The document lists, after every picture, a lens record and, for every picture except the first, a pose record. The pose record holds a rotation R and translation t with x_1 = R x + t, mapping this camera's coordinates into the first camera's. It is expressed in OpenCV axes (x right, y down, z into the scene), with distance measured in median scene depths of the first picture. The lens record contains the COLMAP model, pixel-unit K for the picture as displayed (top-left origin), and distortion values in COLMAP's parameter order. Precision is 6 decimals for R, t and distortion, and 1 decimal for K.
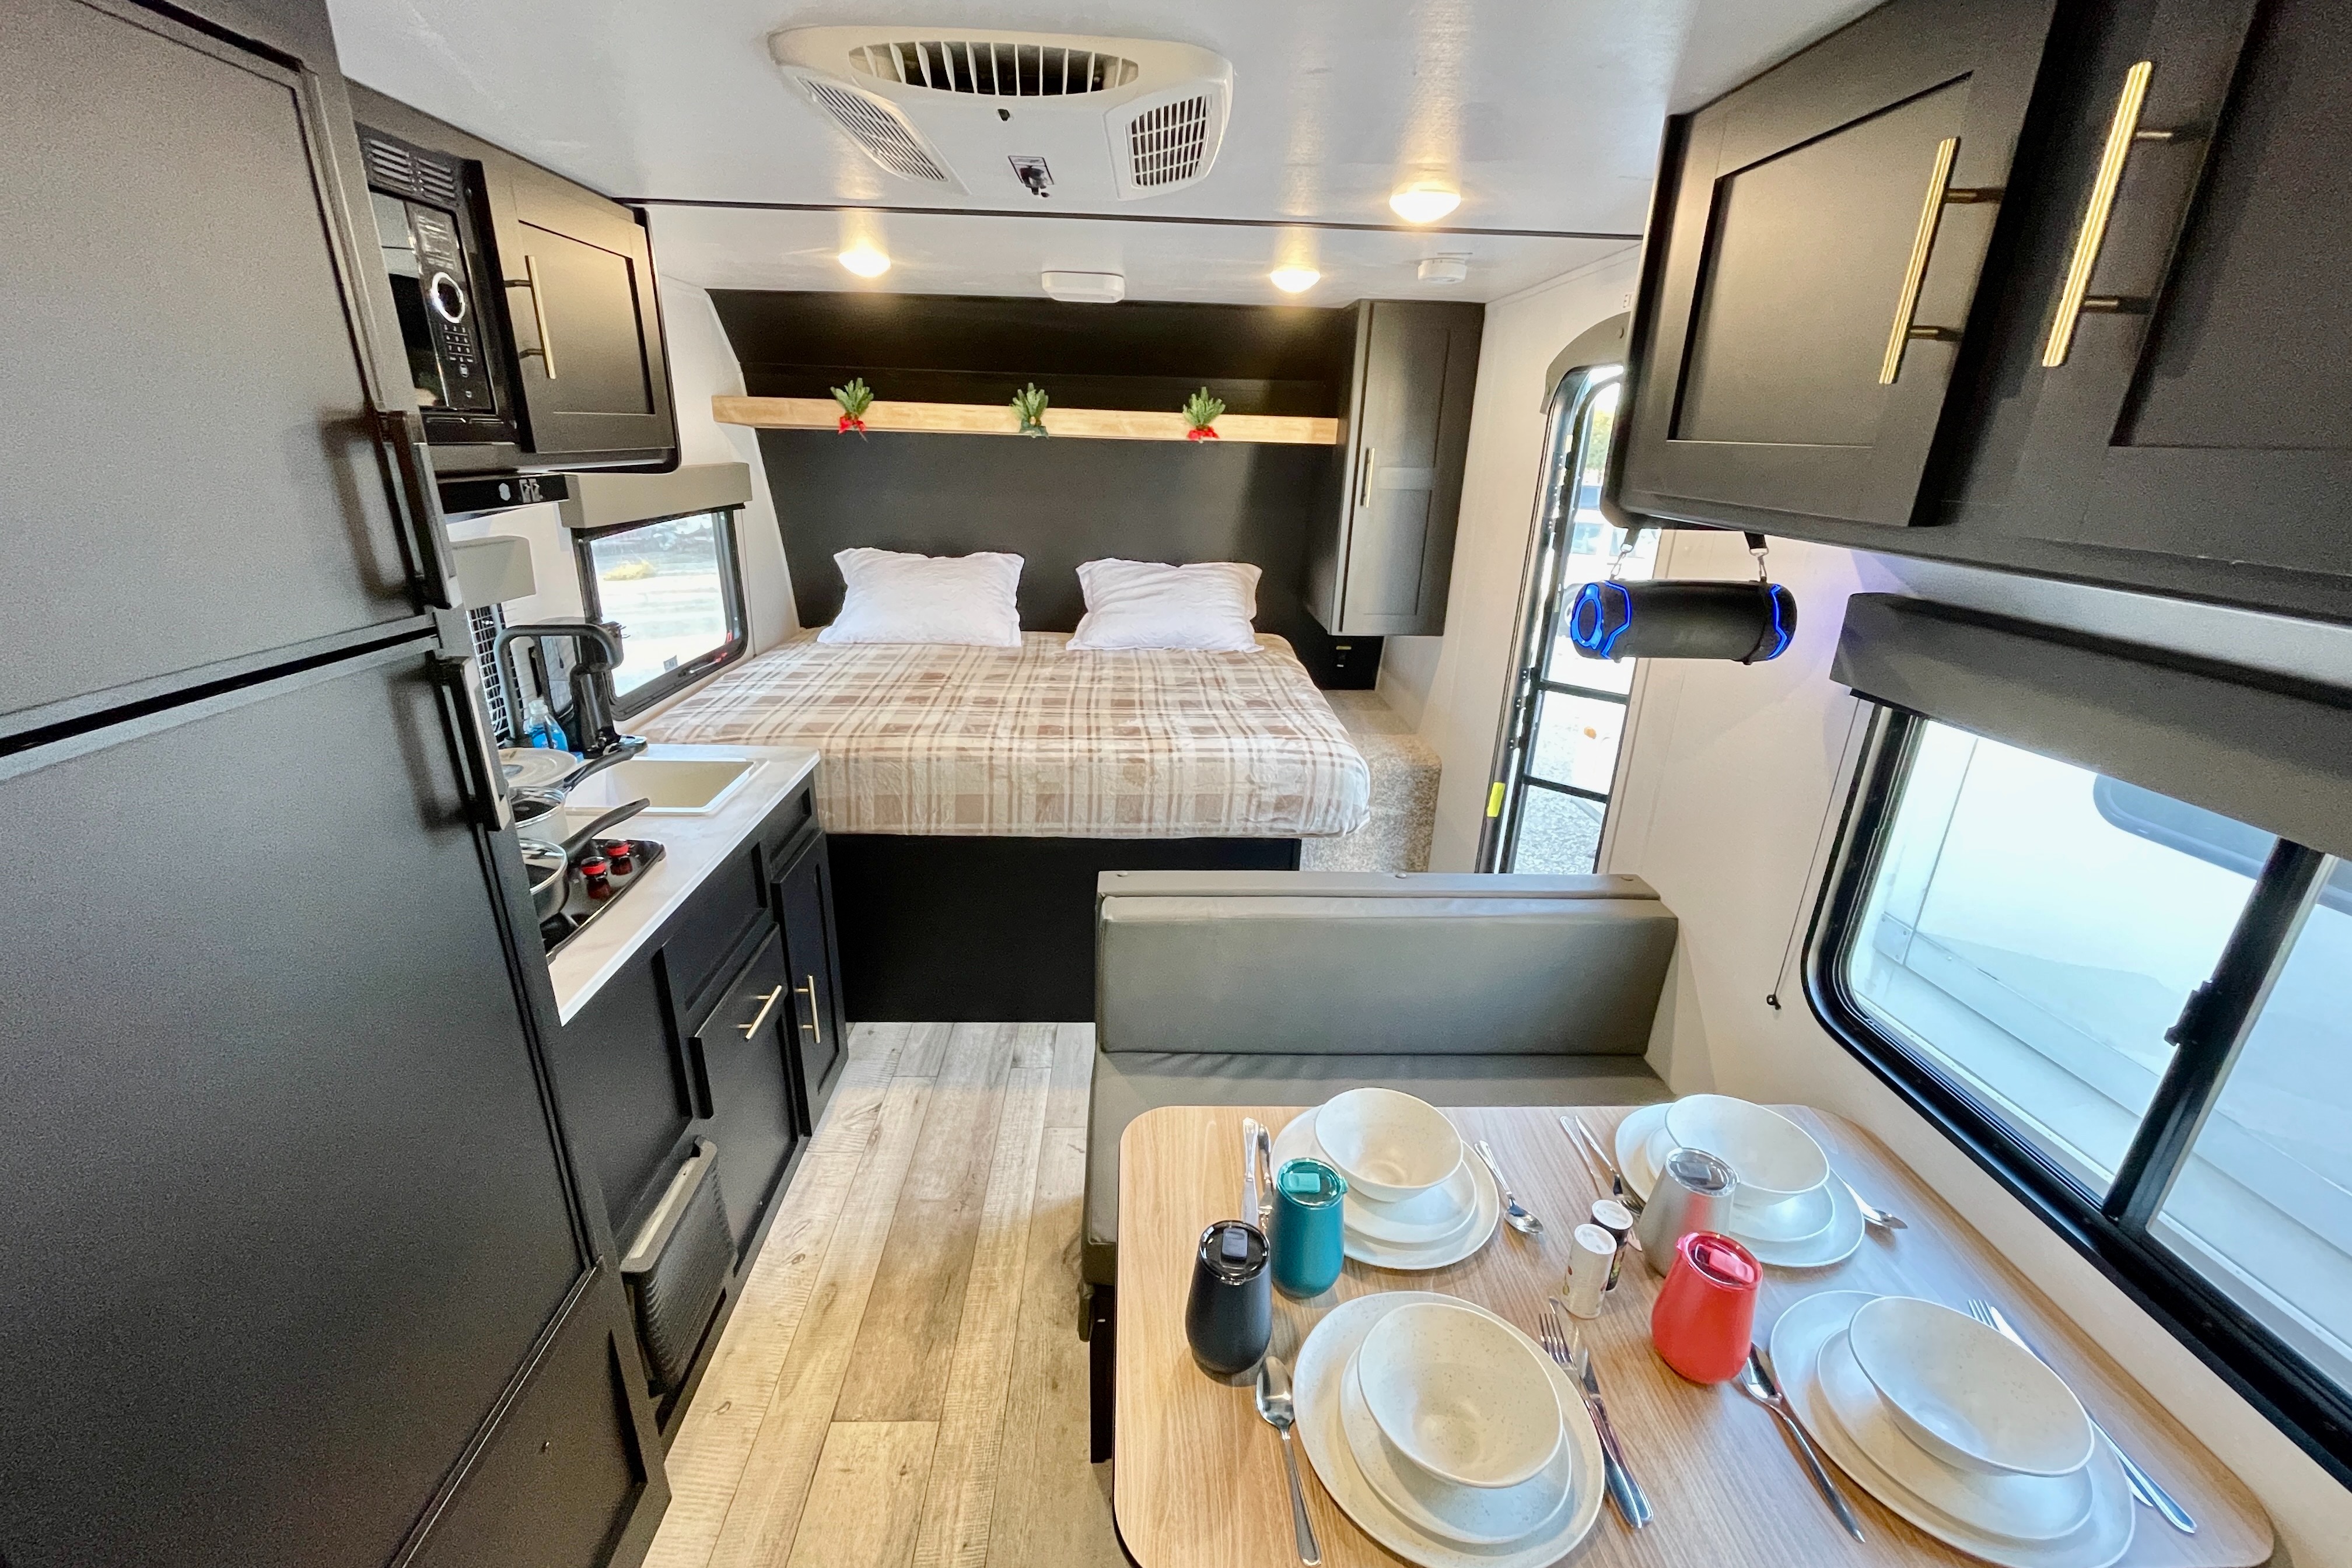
lens RADIAL K [[946.1, 0, 1171.4], [0, 946.1, 788.1], [0, 0, 1]] dist [-0.003650, 0.001966]
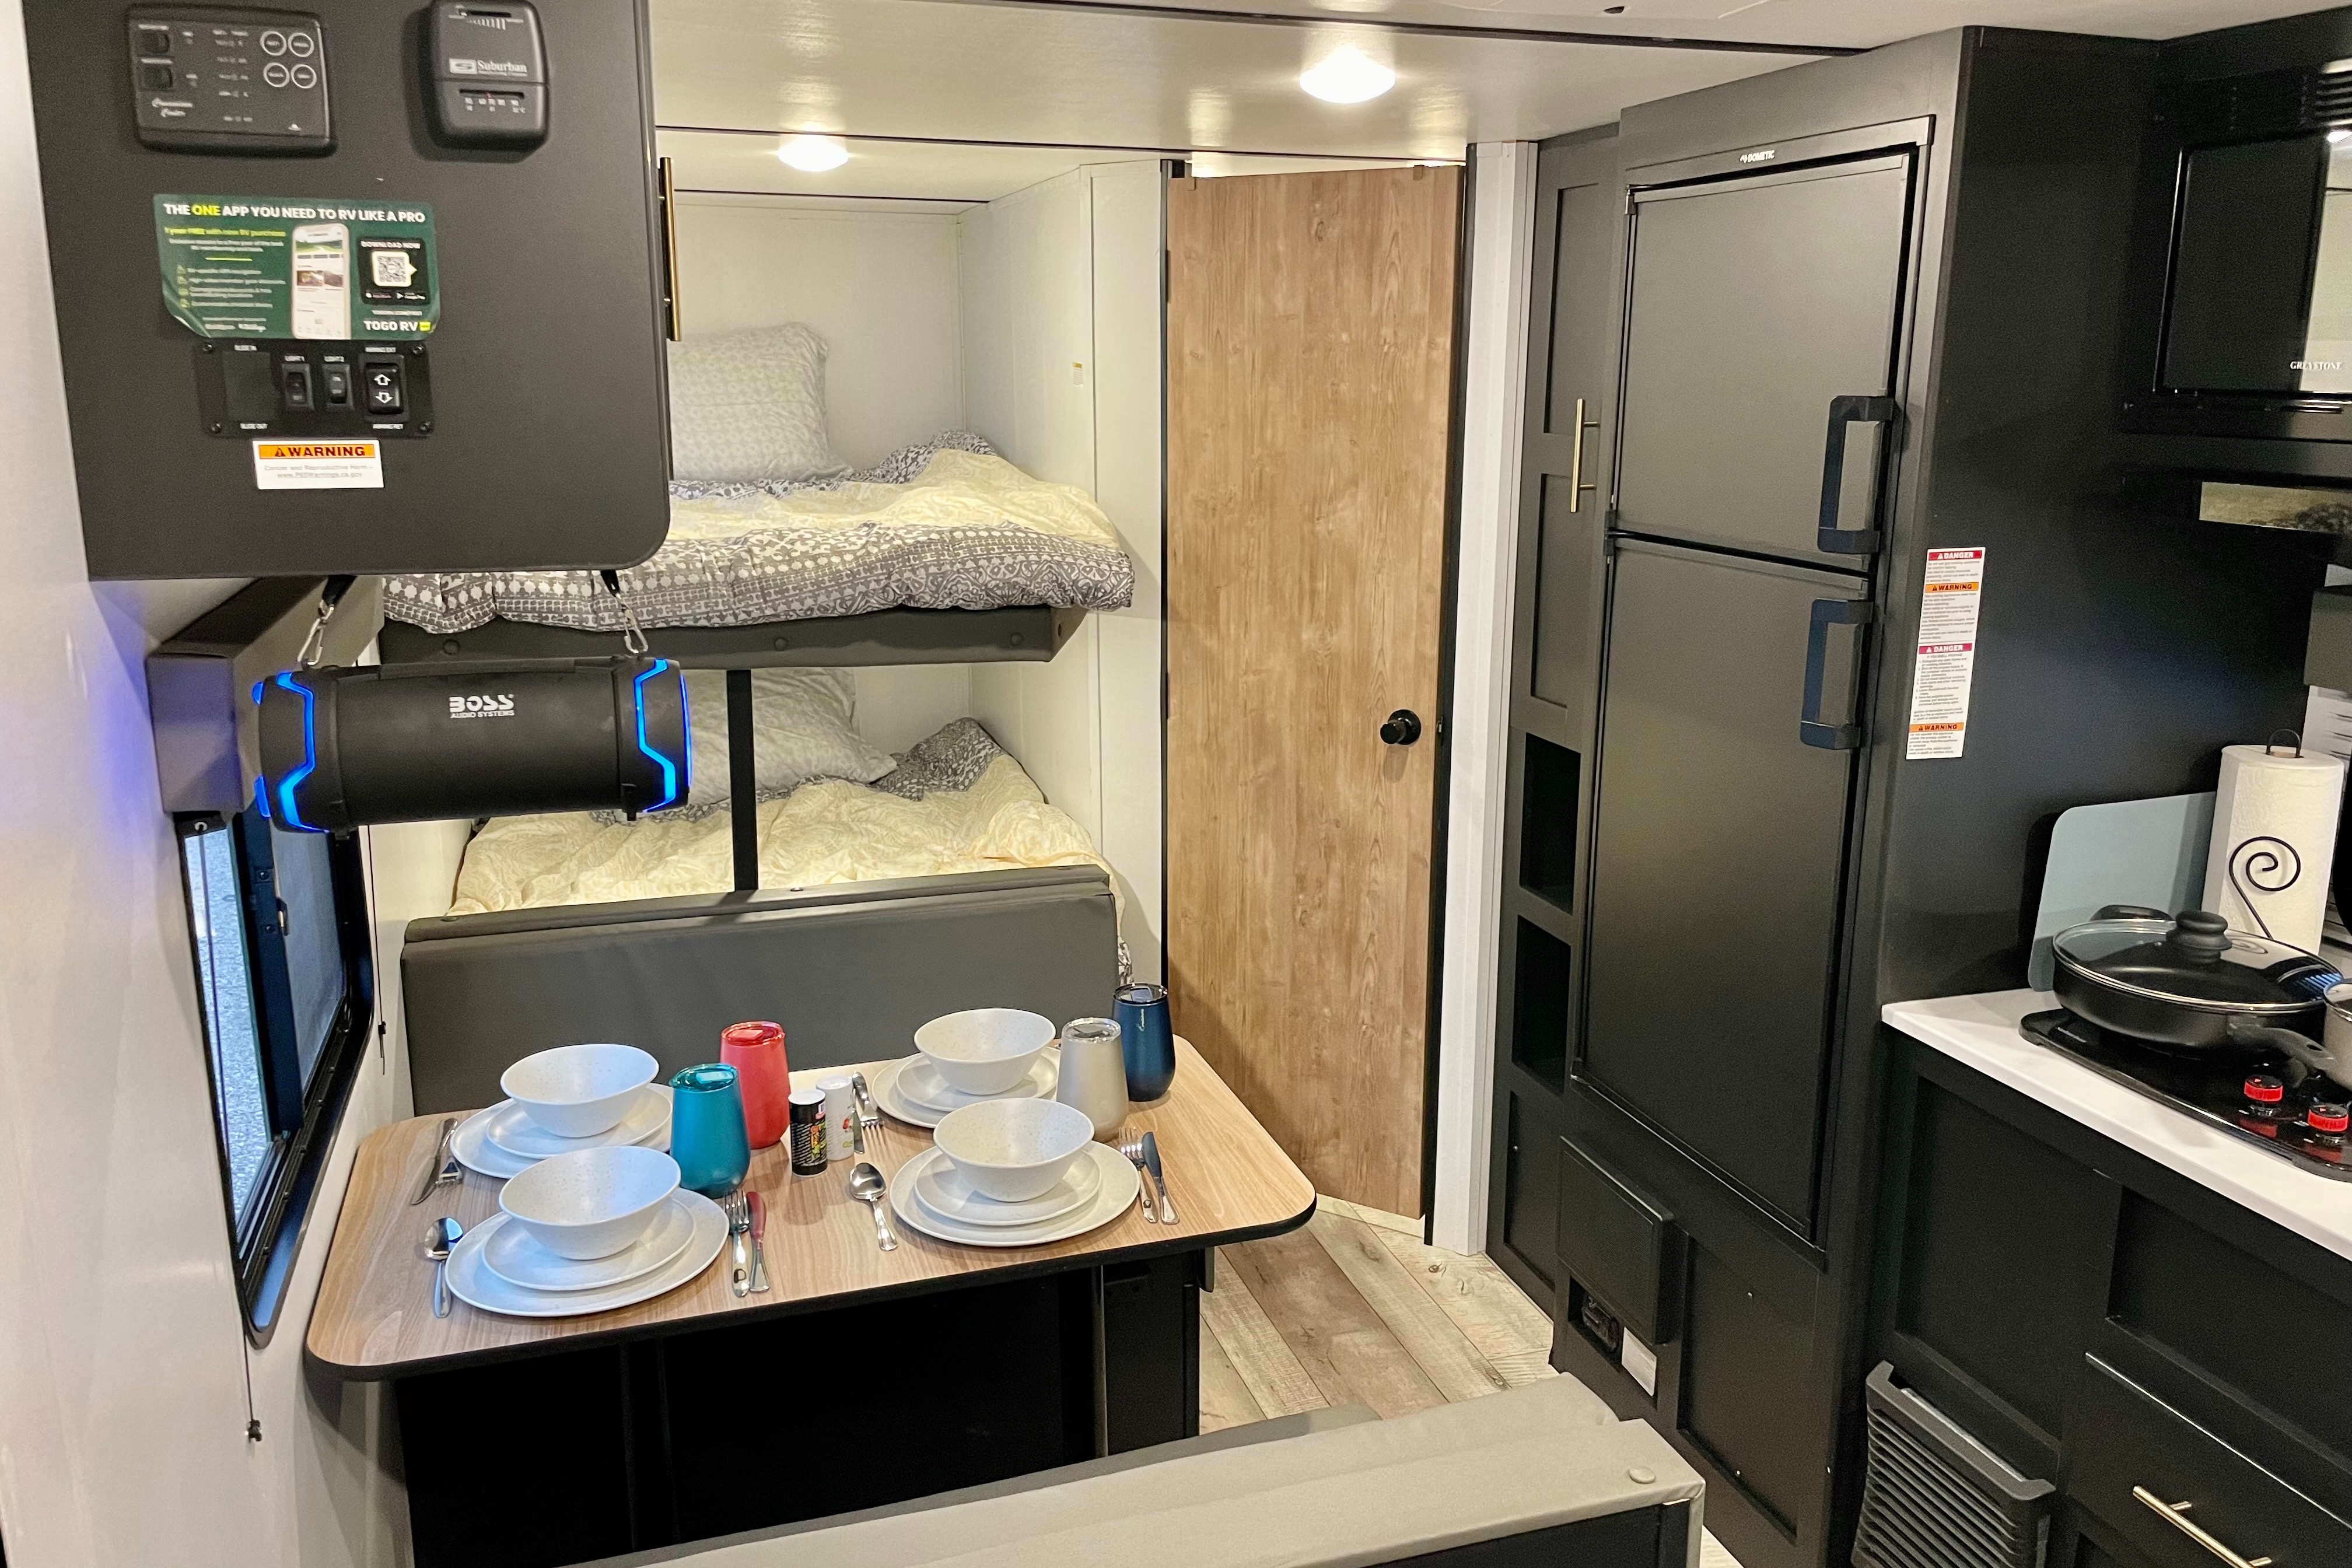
lens RADIAL K [[1786.2, 0, 1202.9], [0, 1786.2, 781.6], [0, 0, 1]] dist [0.093112, -0.125389]
pose [[-0.959206, 0.018038, -0.282131, 0.238269], [-0.137990, 0.841135, 0.522925, -0.614751], [0.246743, 0.540524, -0.804333, 1.653760]]
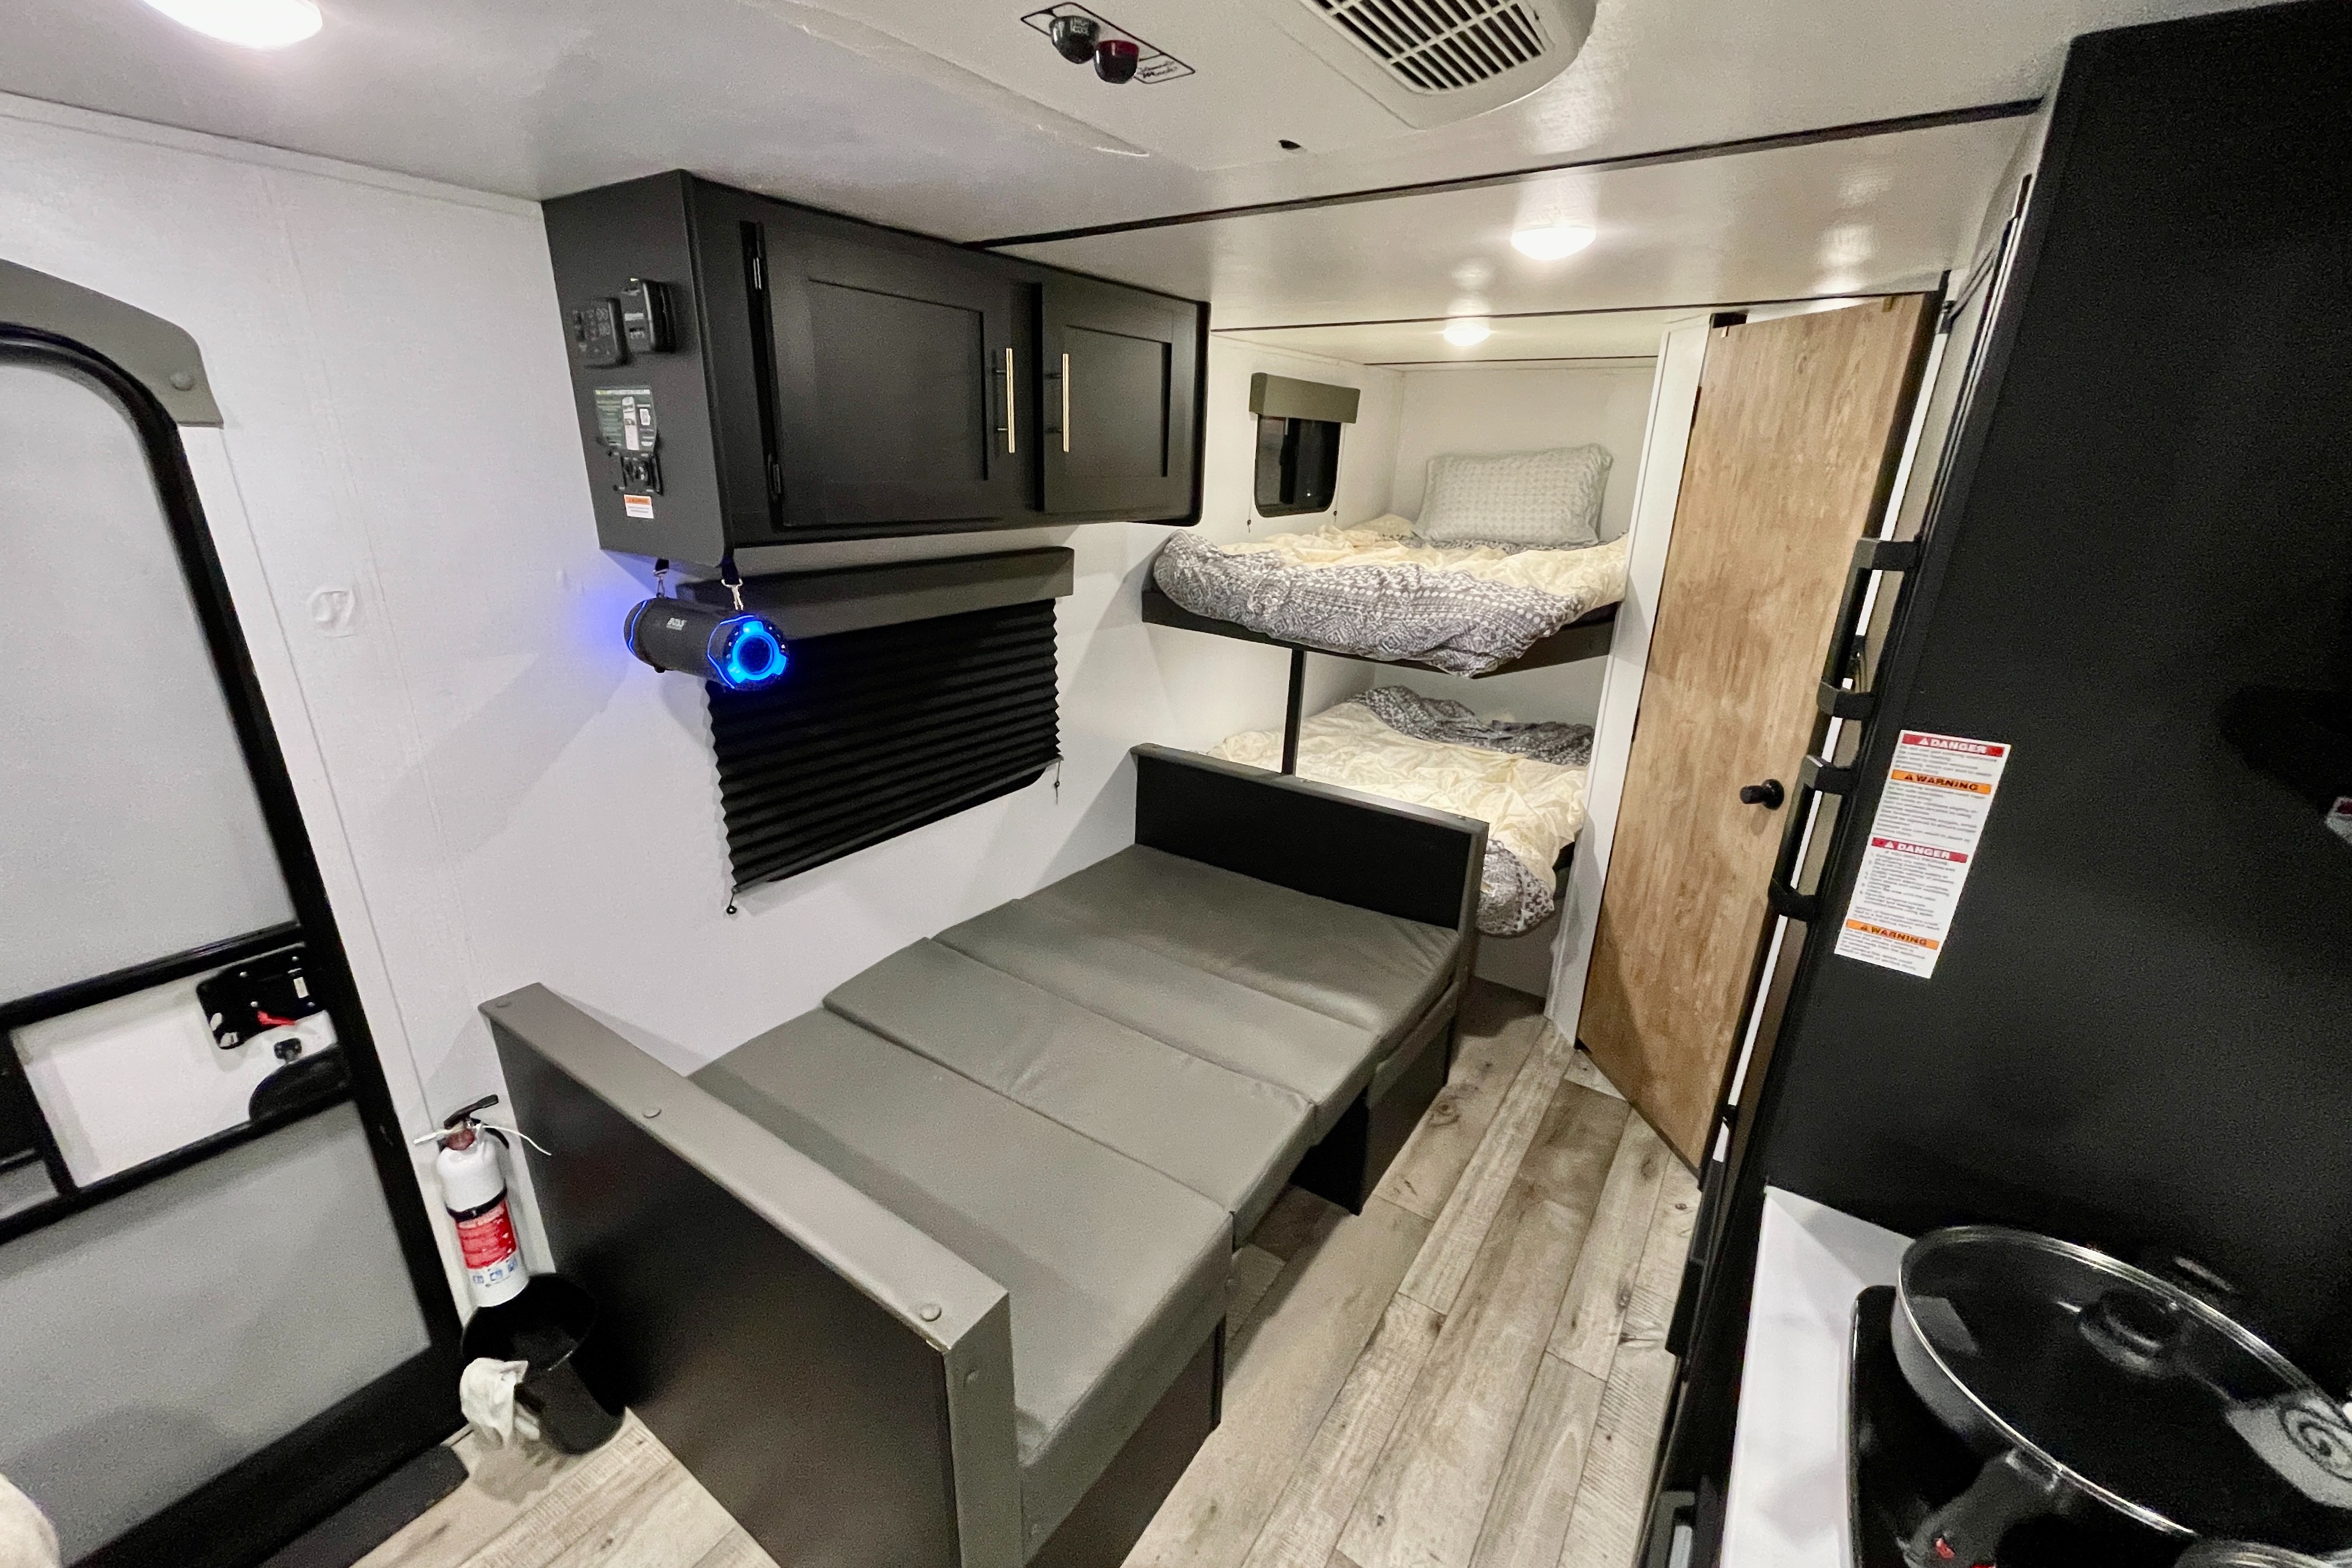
lens RADIAL K [[946.1, 0, 1170.3], [0, 946.1, 786.3], [0, 0, 1]] dist [-0.003650, 0.001966]
pose [[-0.800590, -0.258107, 0.540774, -0.306168], [0.150556, 0.786878, 0.598461, -0.559146], [-0.579991, 0.560539, -0.591107, 1.397235]]
